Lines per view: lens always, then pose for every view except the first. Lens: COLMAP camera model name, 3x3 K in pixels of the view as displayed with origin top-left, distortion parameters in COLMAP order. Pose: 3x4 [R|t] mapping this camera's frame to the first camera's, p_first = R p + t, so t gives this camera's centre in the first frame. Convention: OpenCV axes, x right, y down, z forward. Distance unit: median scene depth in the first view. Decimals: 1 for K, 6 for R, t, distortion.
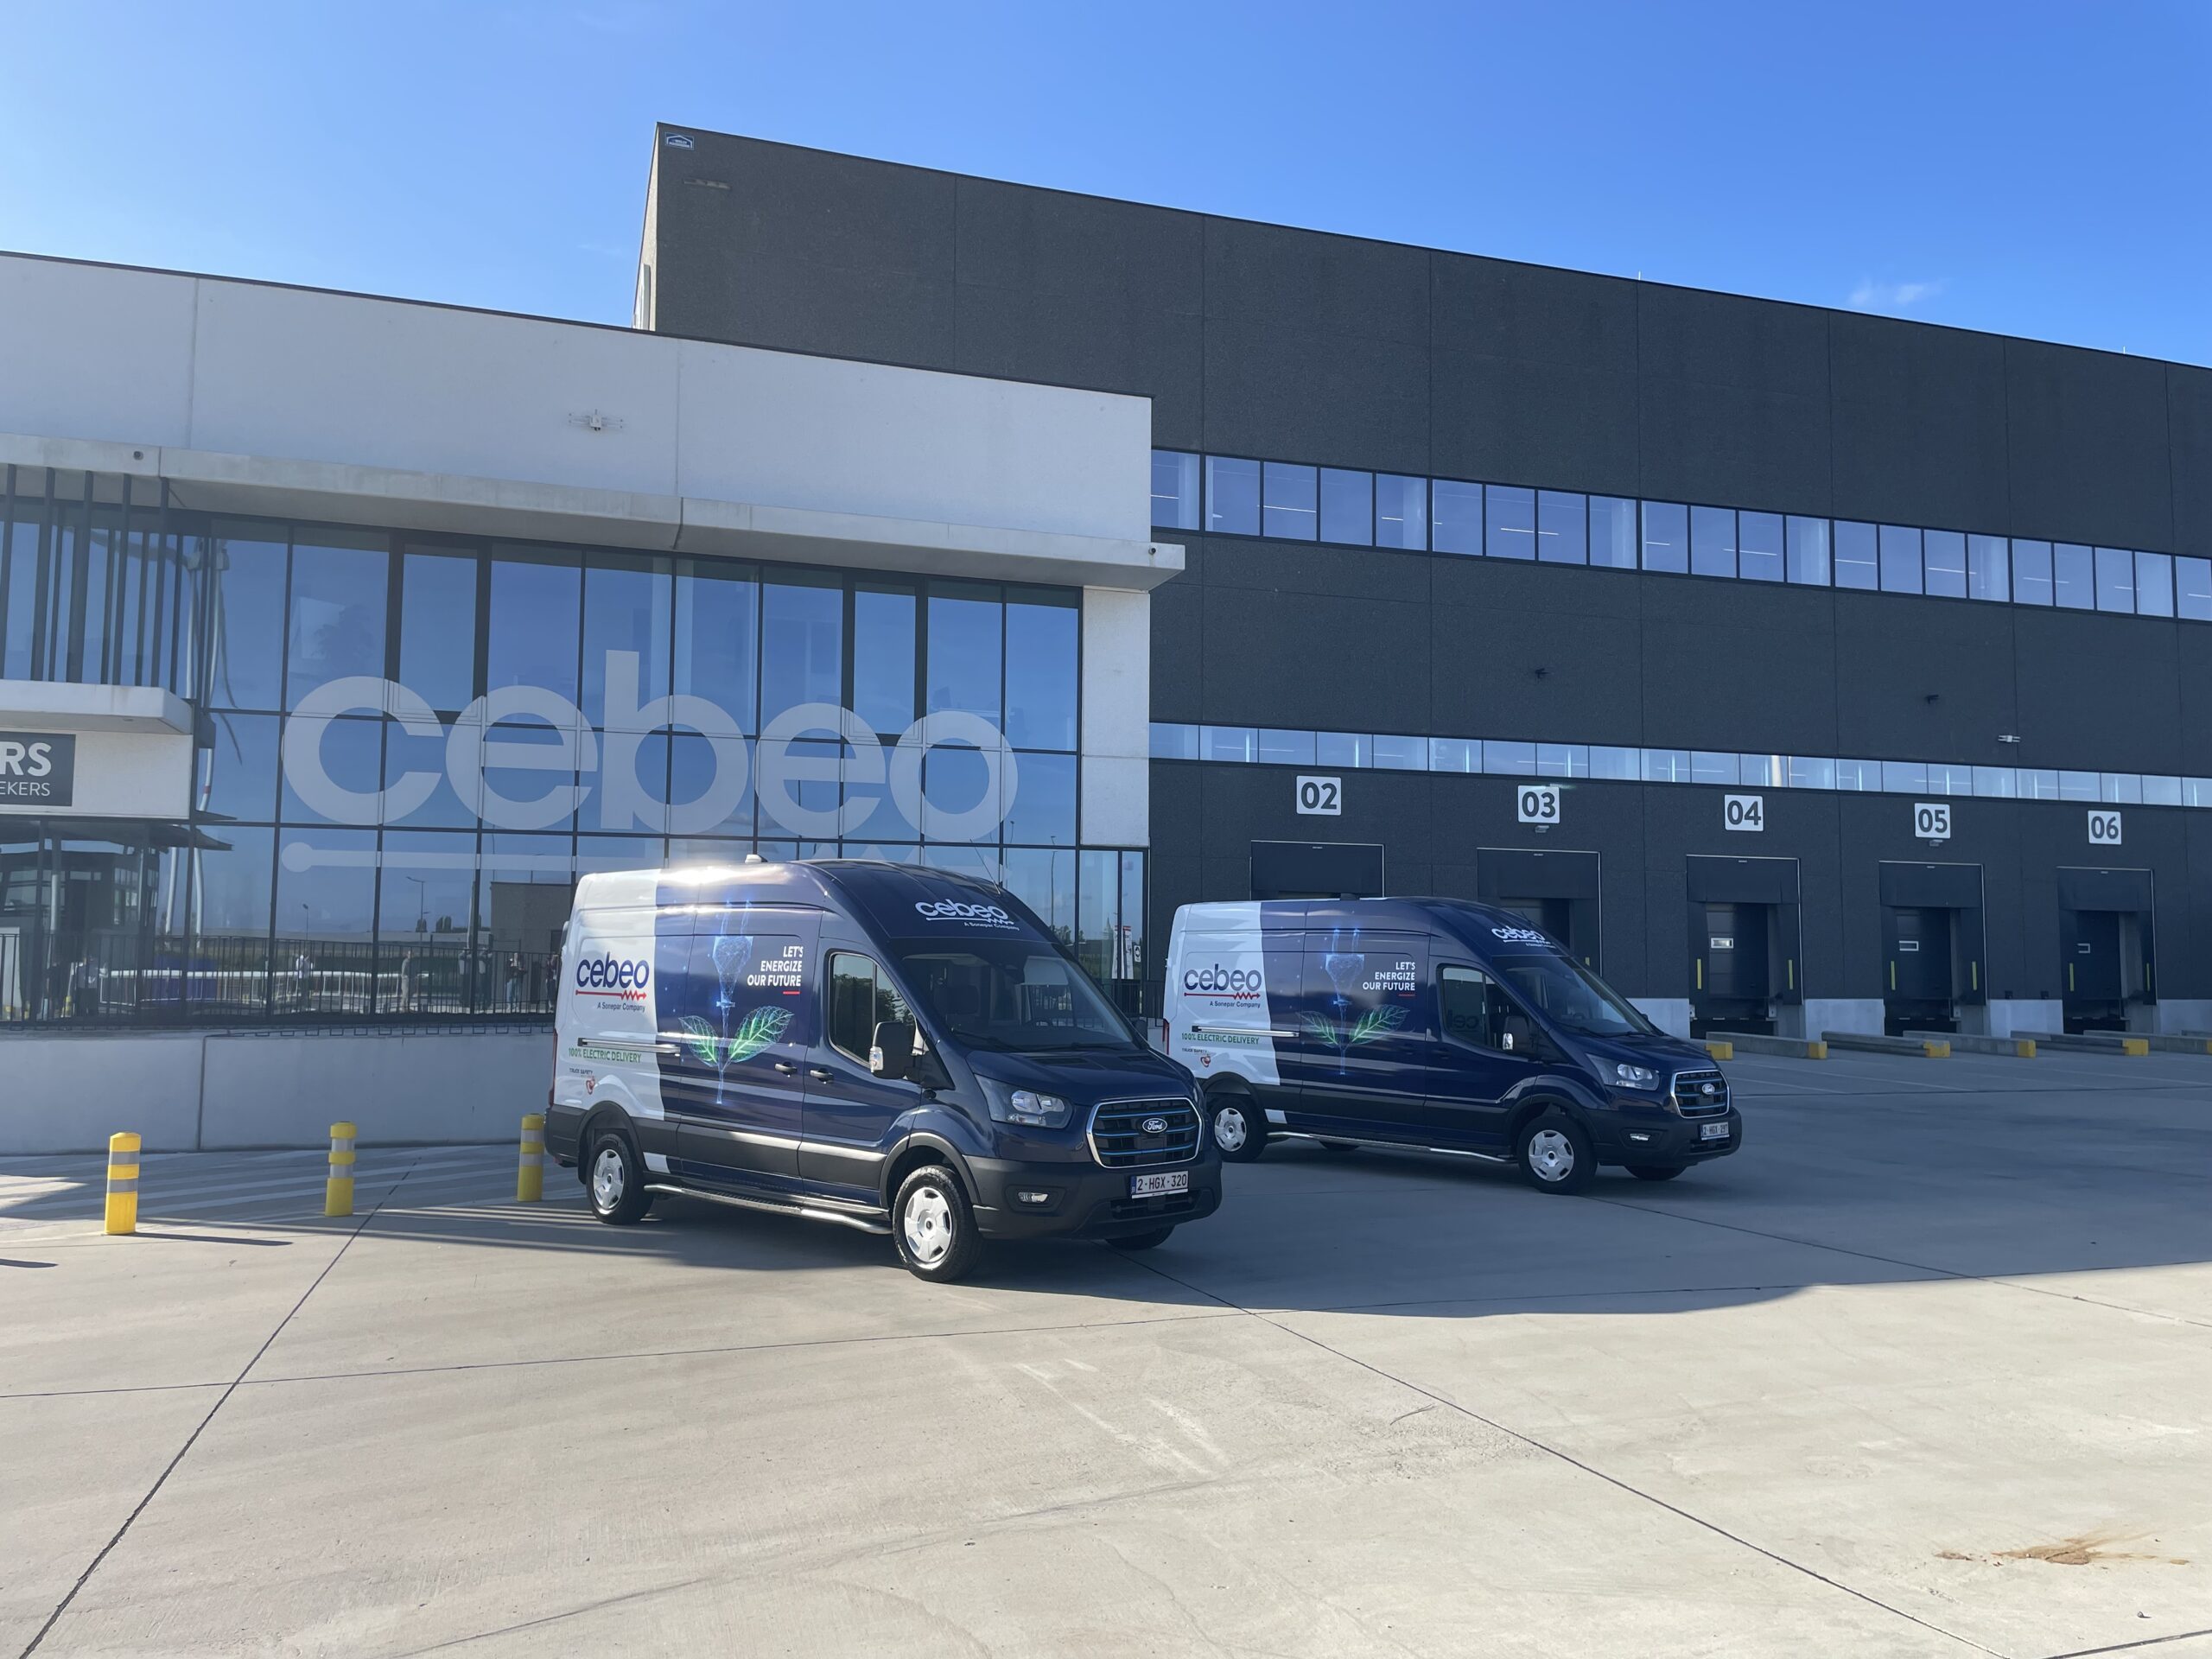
lens RADIAL K [[1663.3, 0, 1118.4], [0, 1663.3, 828.9], [0, 0, 1]] dist [0.099241, -0.121083]
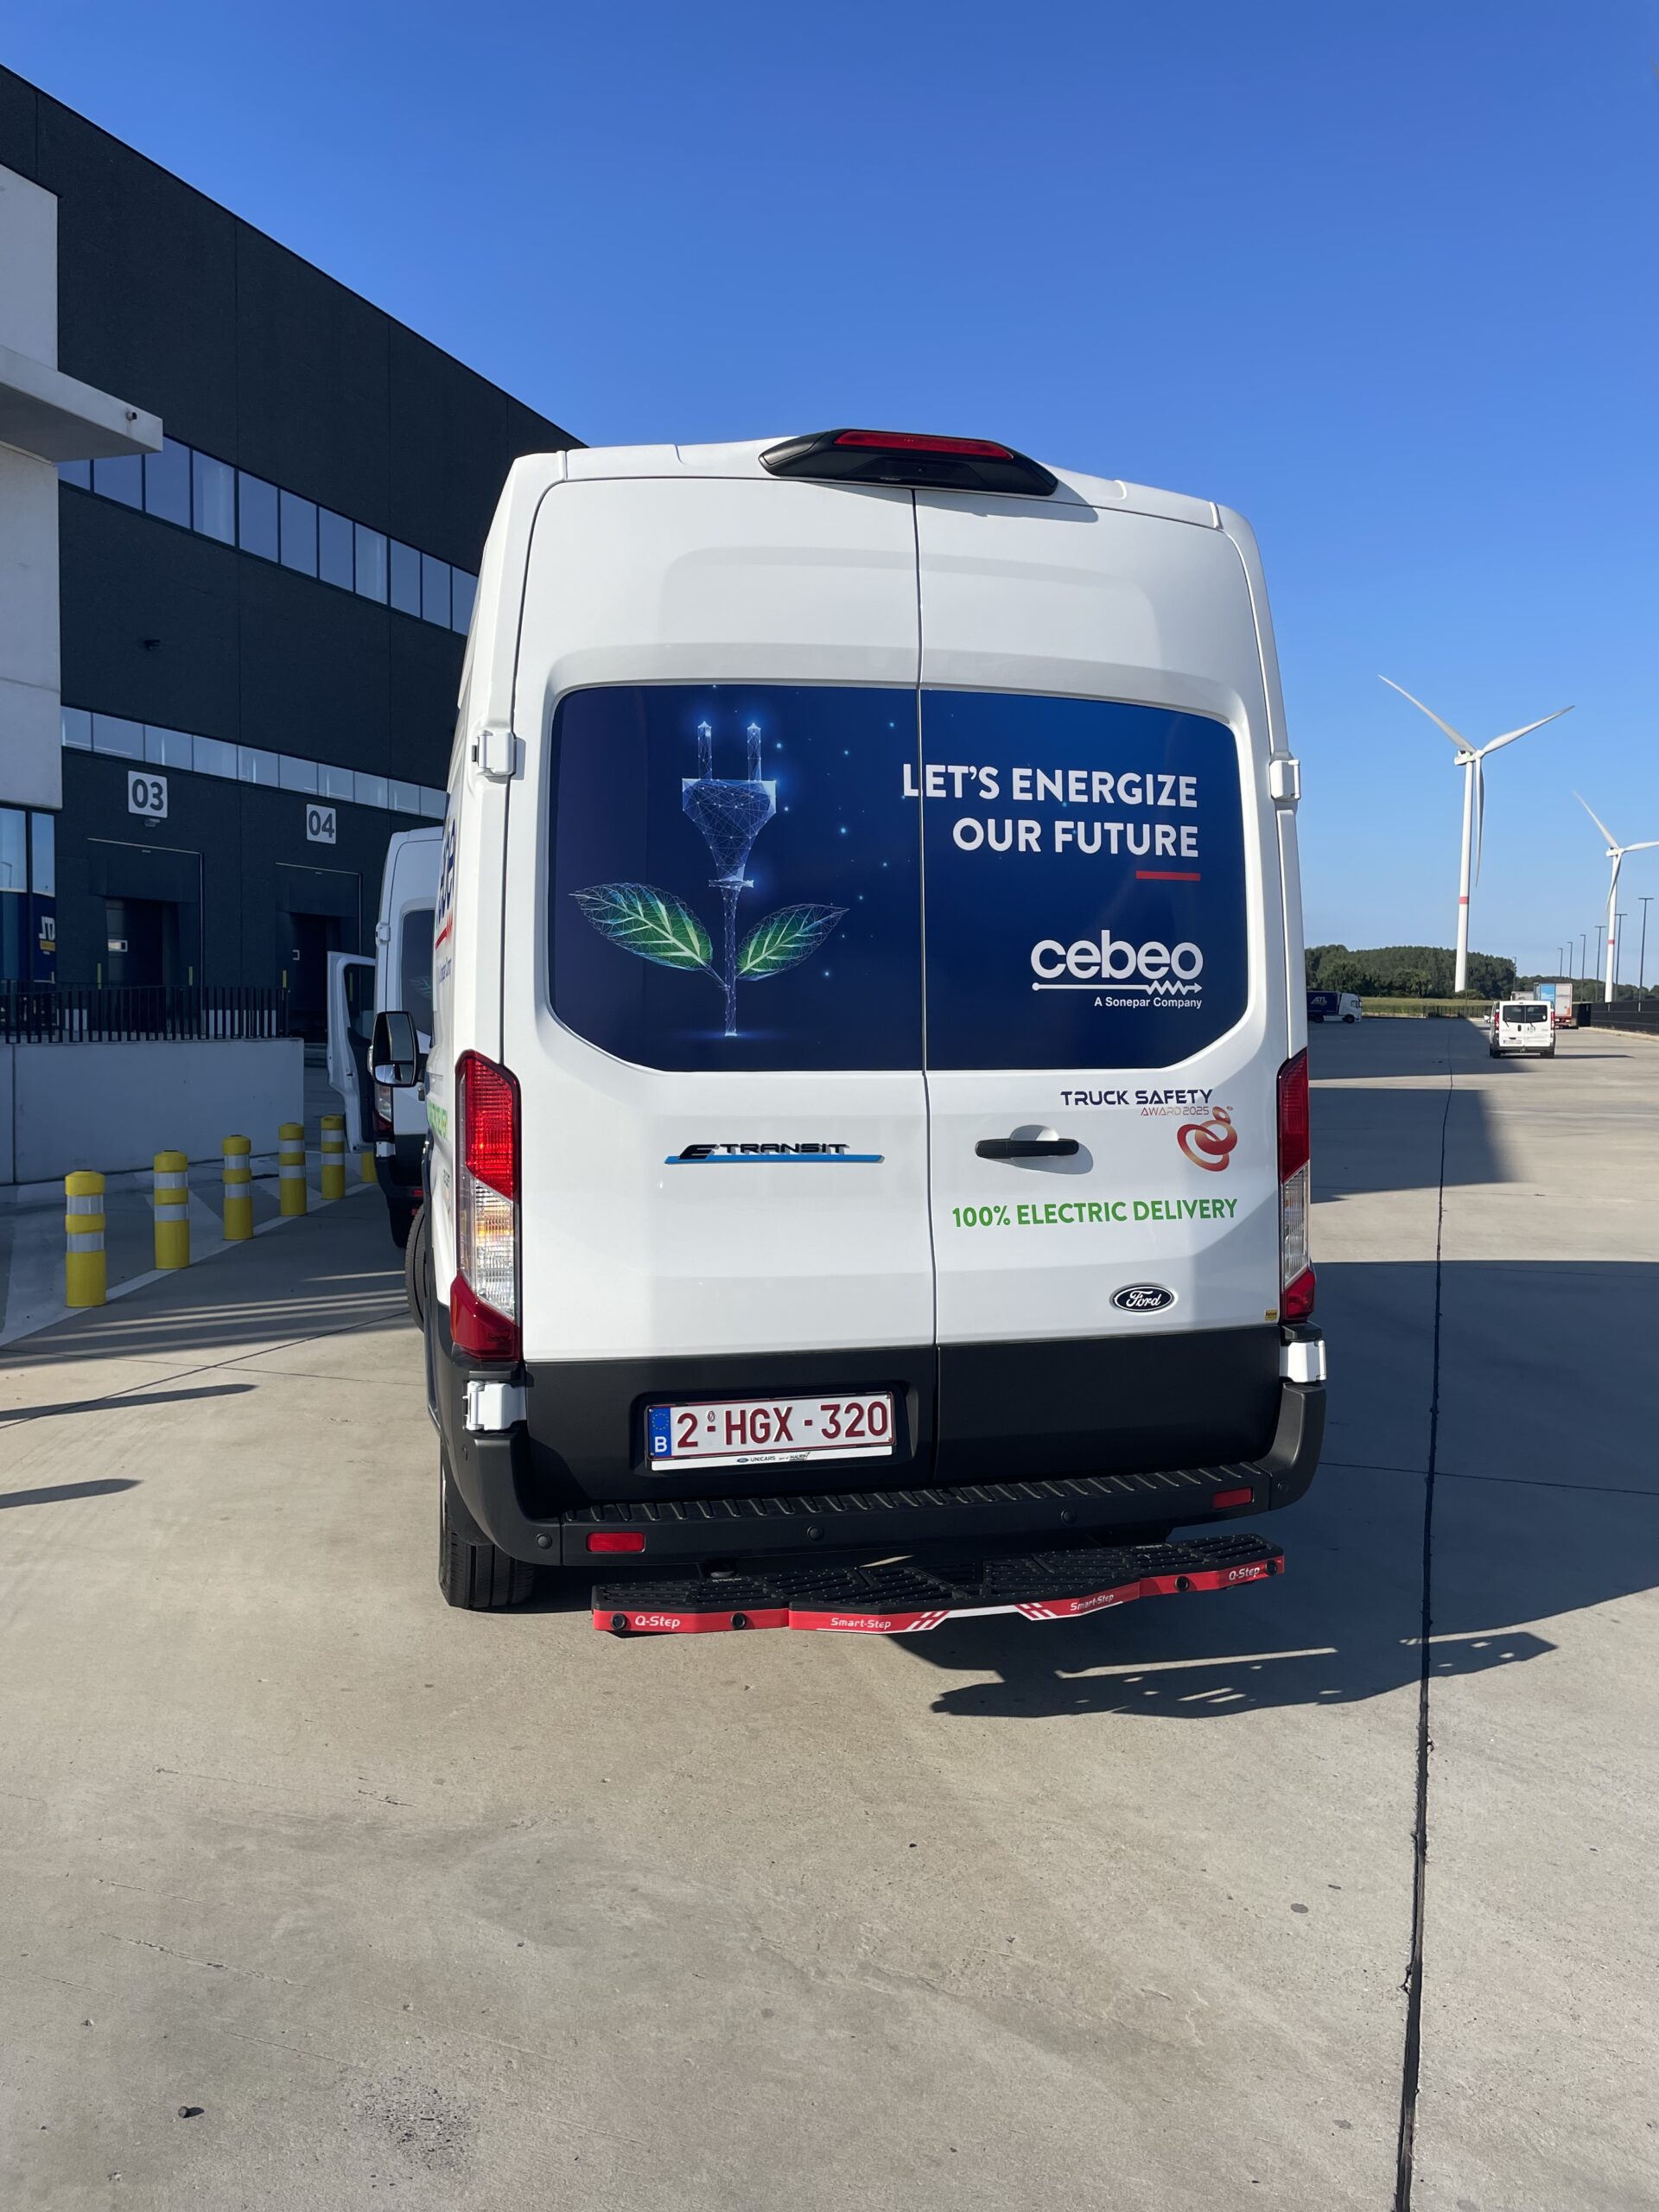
lens RADIAL K [[1663.3, 0, 837.5], [0, 1663.3, 1094.4], [0, 0, 1]] dist [0.099241, -0.121083]
pose [[0.628506, -0.040551, 0.776747, -0.386436], [-0.073092, 0.991142, 0.110887, 0.029849], [-0.774362, -0.126467, 0.619975, 0.234318]]
